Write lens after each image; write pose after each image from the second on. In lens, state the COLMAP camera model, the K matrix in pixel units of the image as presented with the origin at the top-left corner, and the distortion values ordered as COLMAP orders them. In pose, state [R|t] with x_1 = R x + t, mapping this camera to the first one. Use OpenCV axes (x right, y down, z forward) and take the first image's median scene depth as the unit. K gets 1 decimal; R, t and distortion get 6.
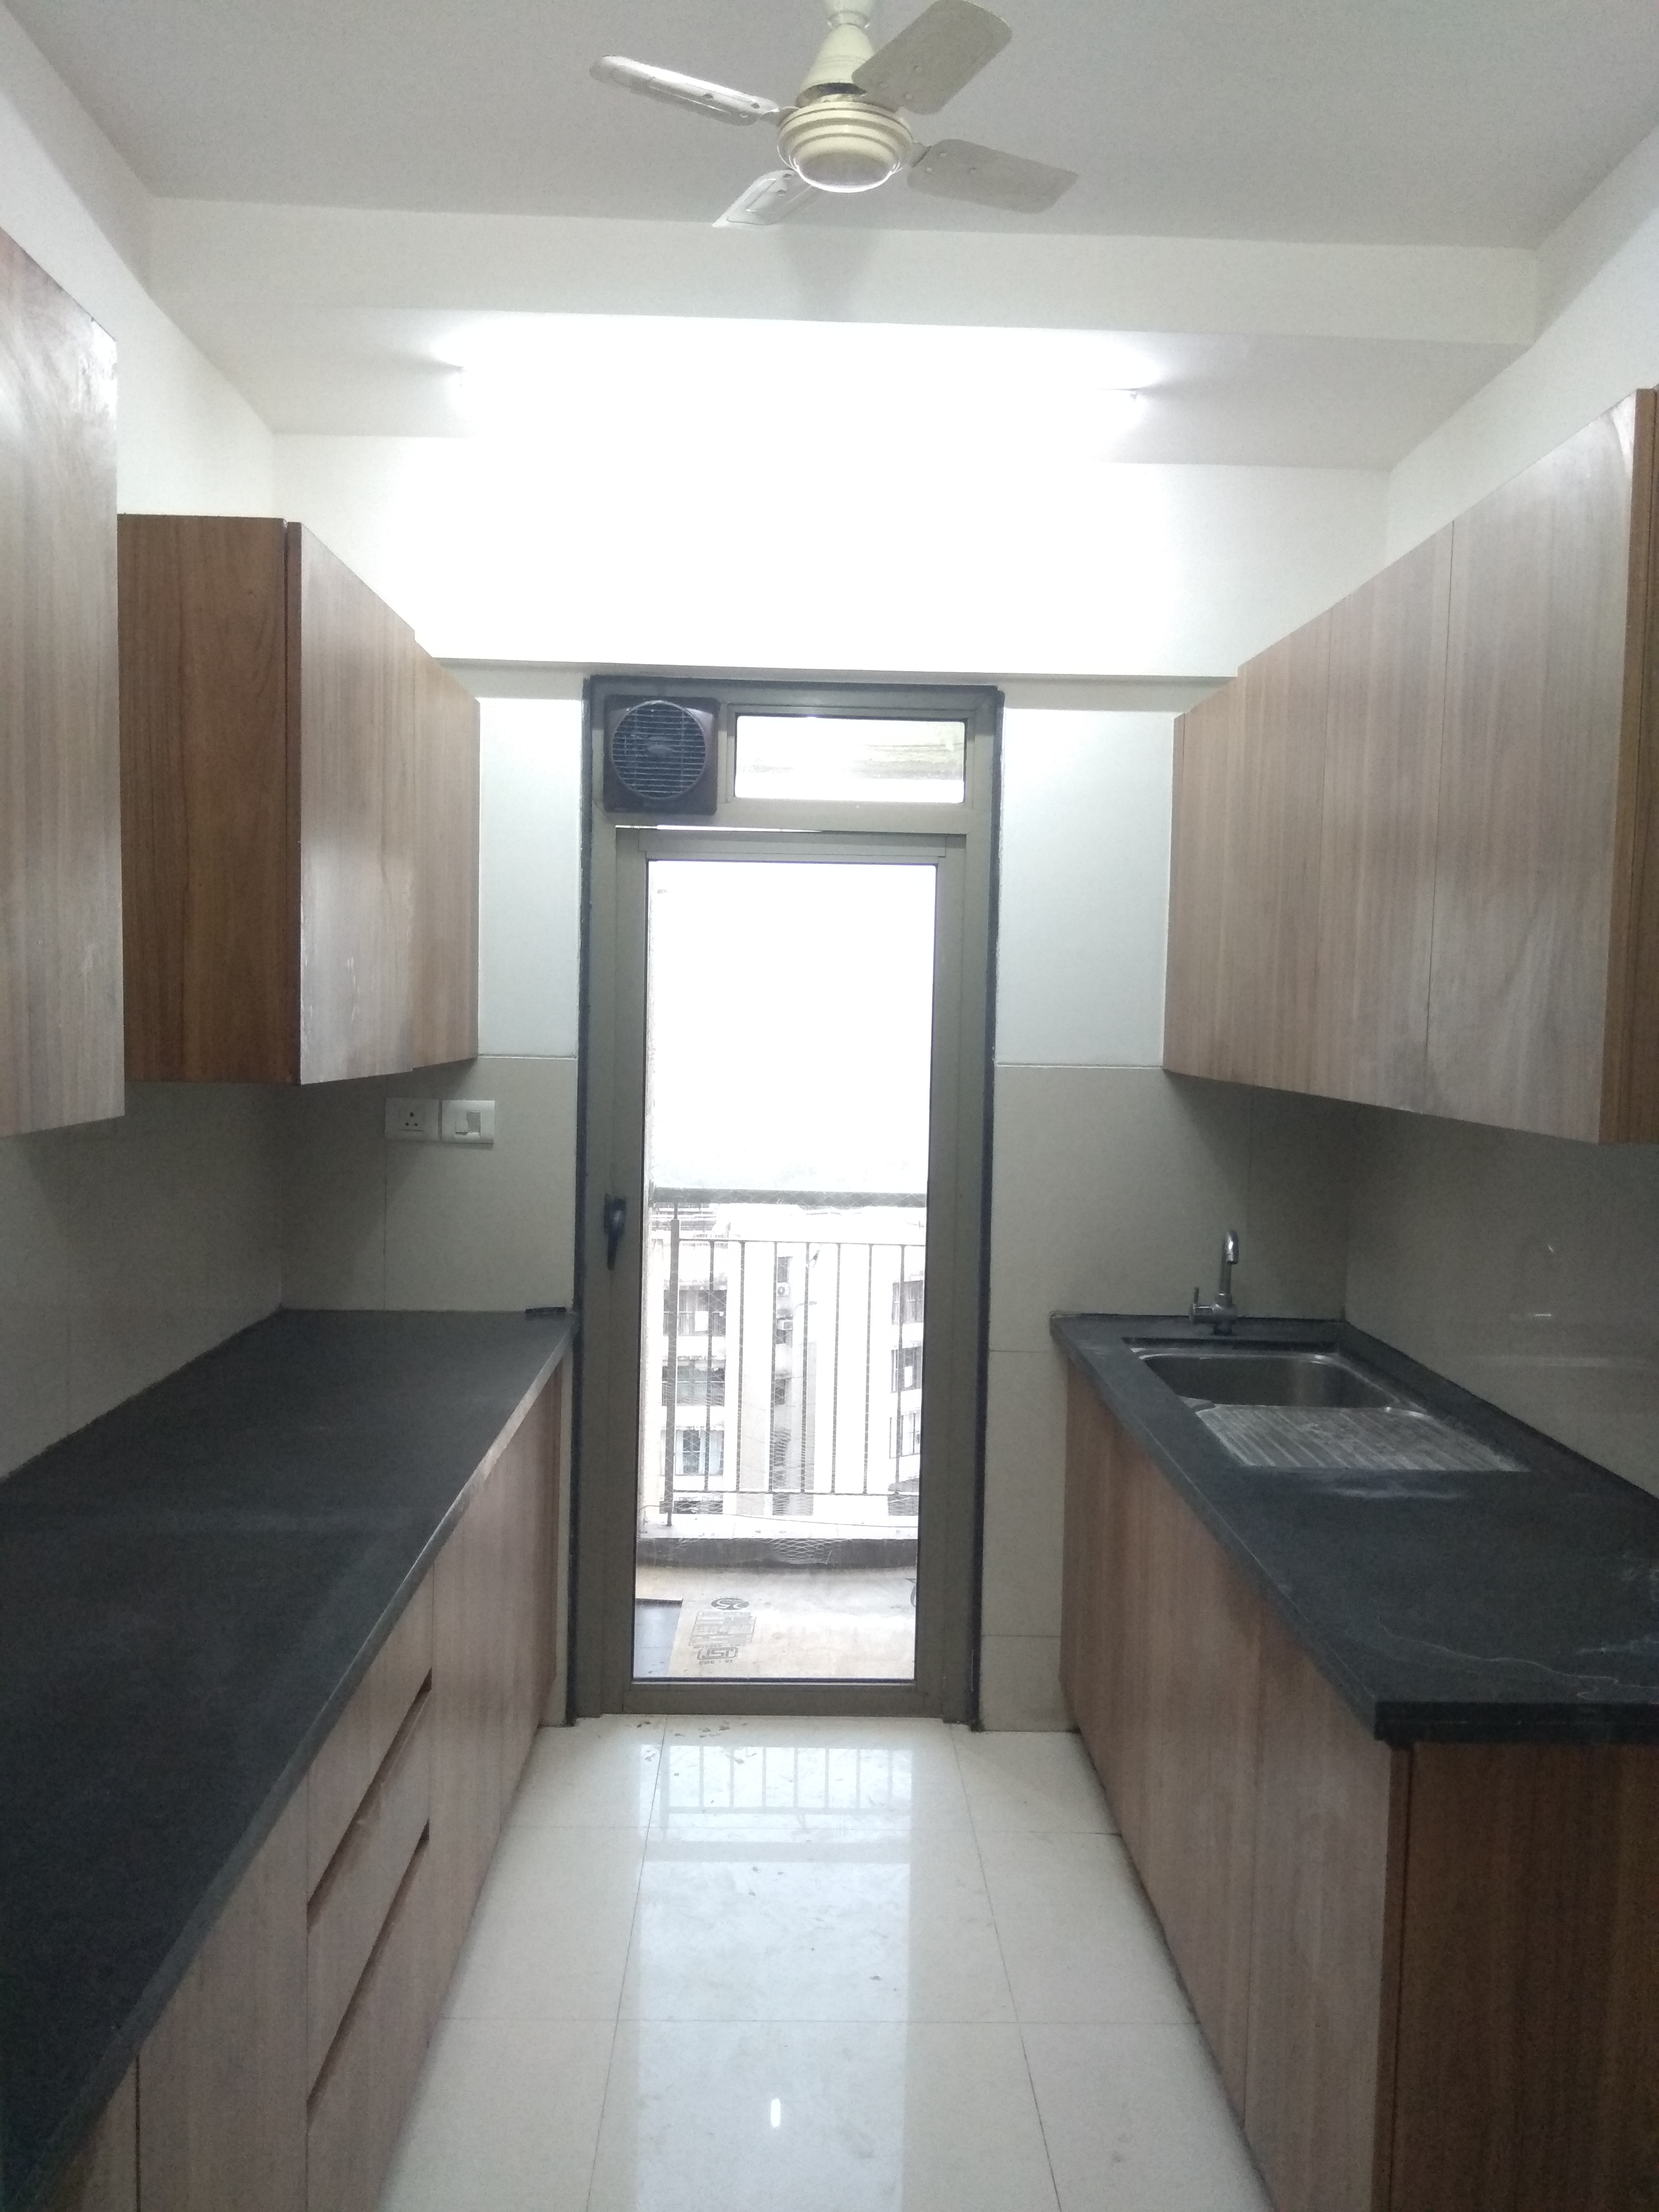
lens RADIAL K [[1720.0, 0, 829.5], [0, 1720.0, 1106.0], [0, 0, 1]] dist [0.130662, -0.158598]
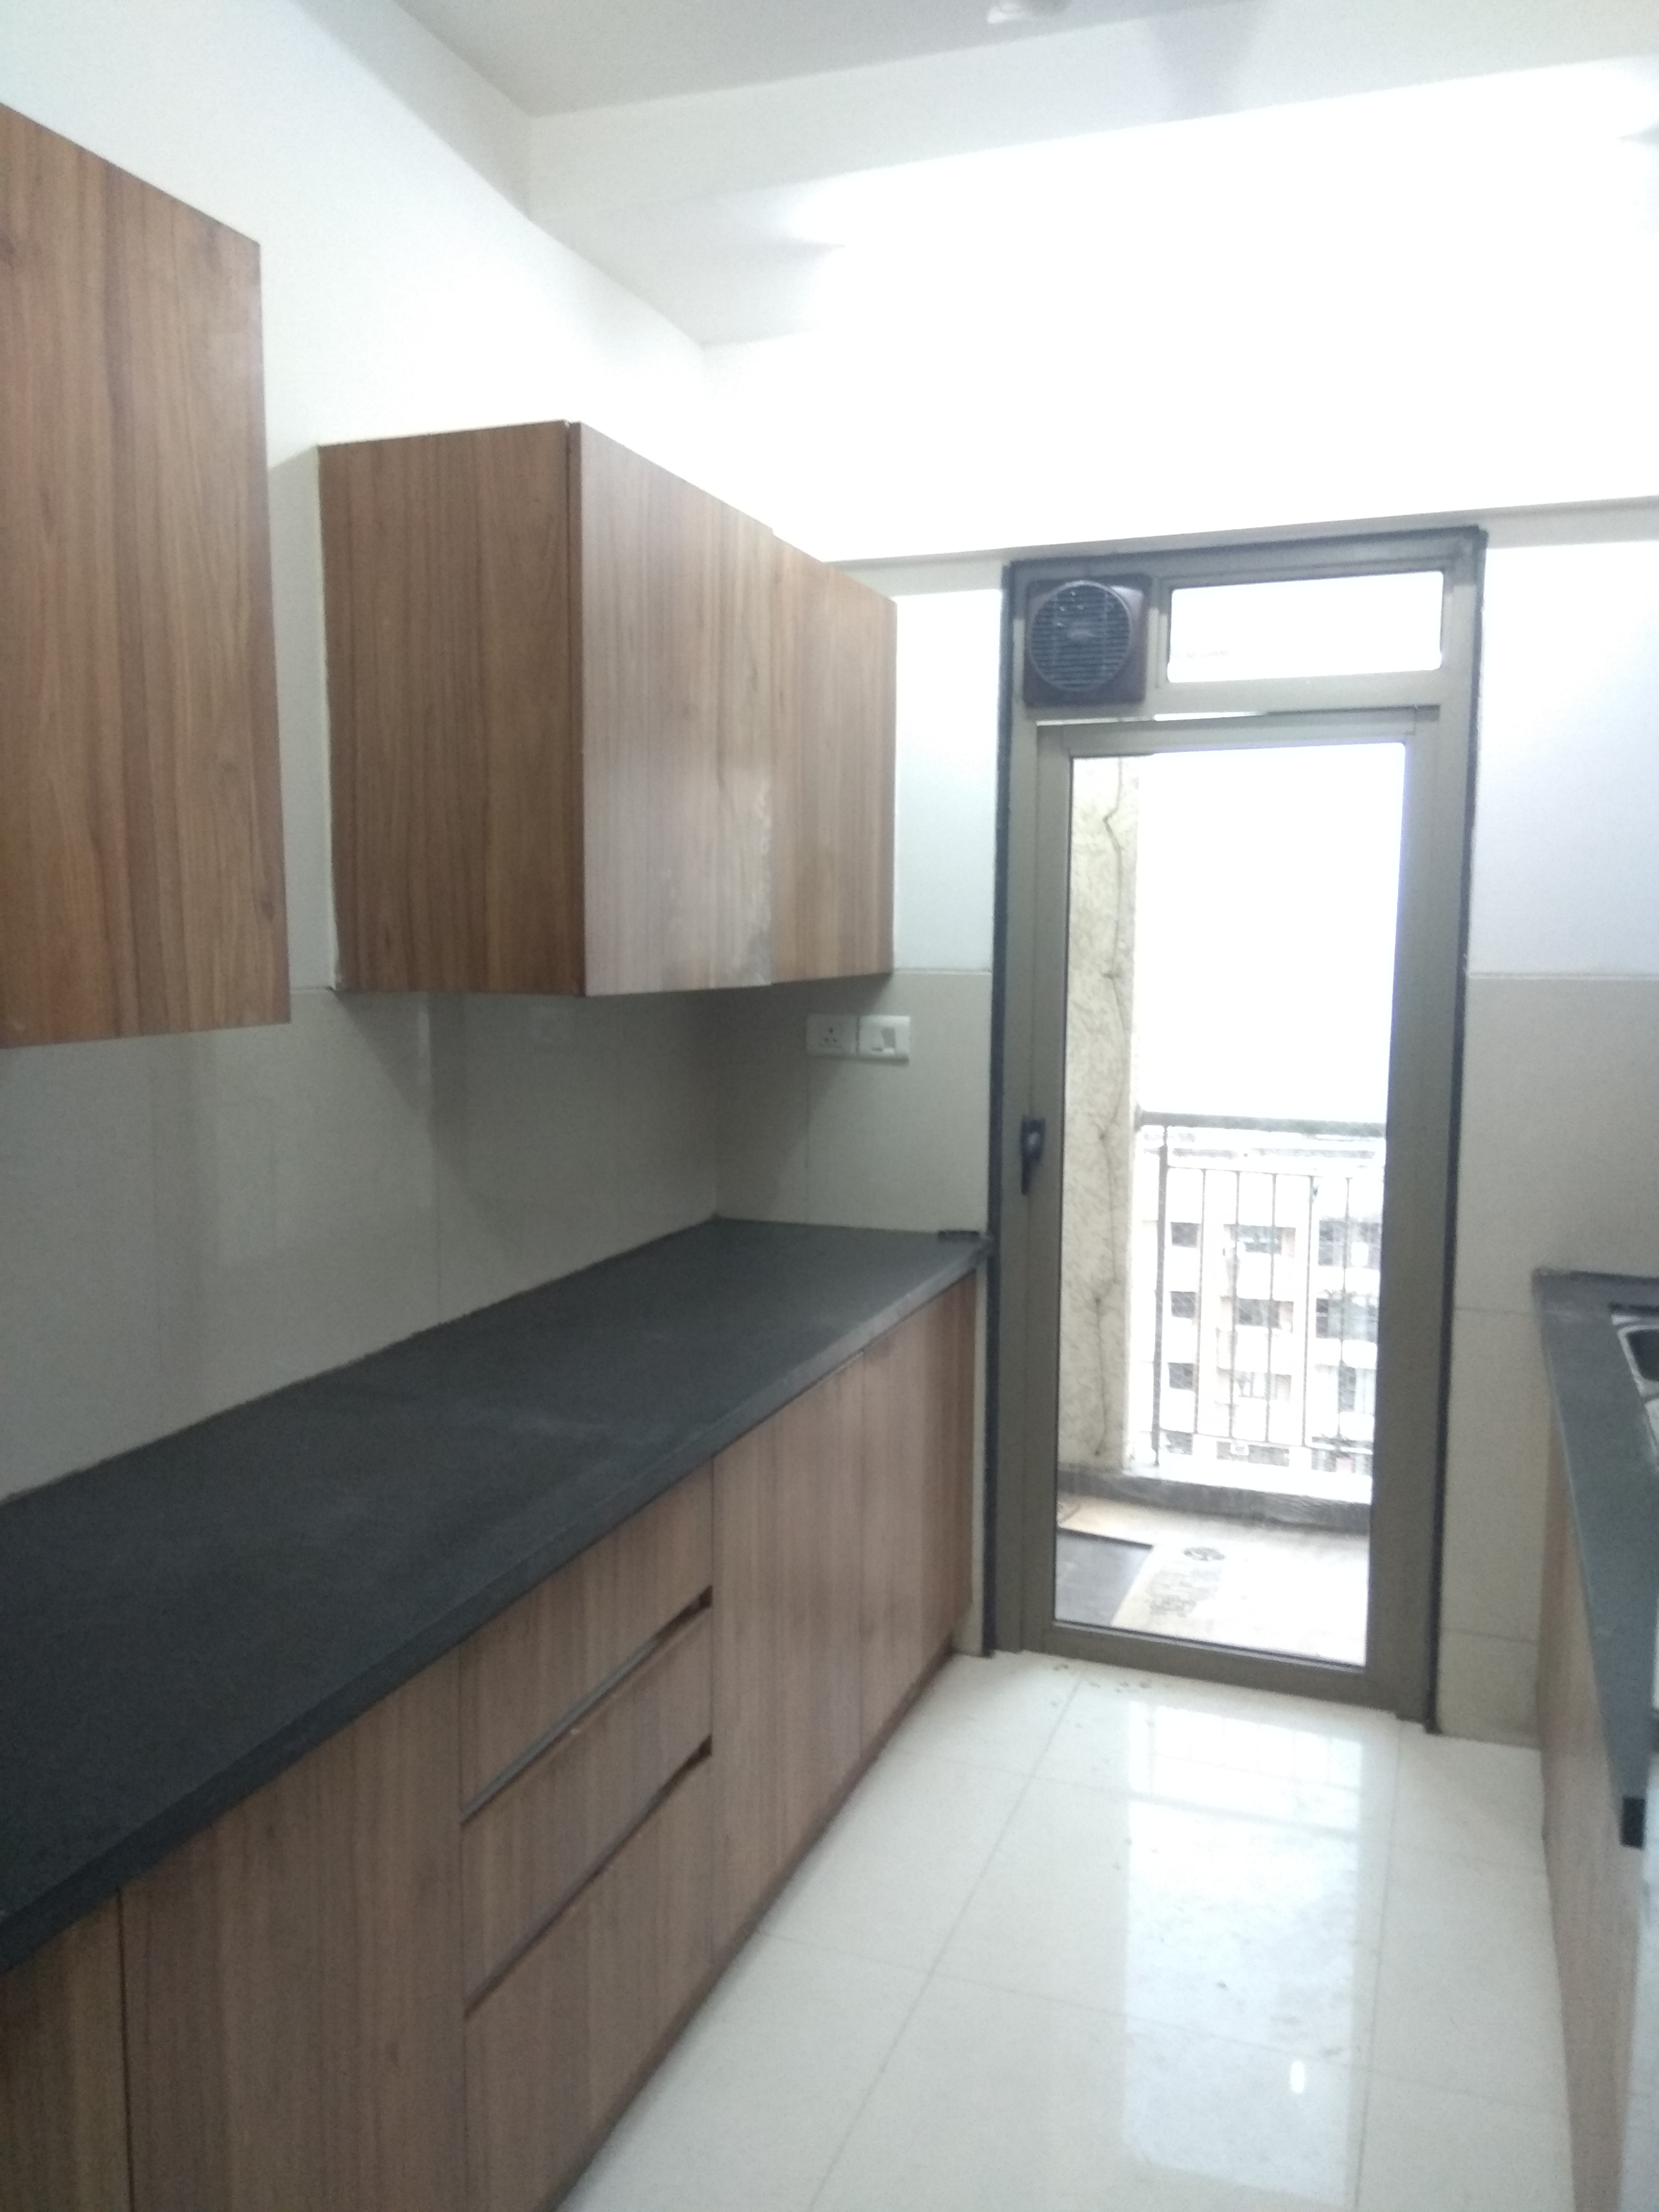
lens RADIAL K [[1720.0, 0, 829.5], [0, 1720.0, 1106.0], [0, 0, 1]] dist [0.130662, -0.158598]
pose [[0.928086, 0.023359, -0.371633, 0.126169], [-0.006445, 0.998889, 0.046688, 0.002324], [0.372311, -0.040935, 0.927205, 0.078880]]
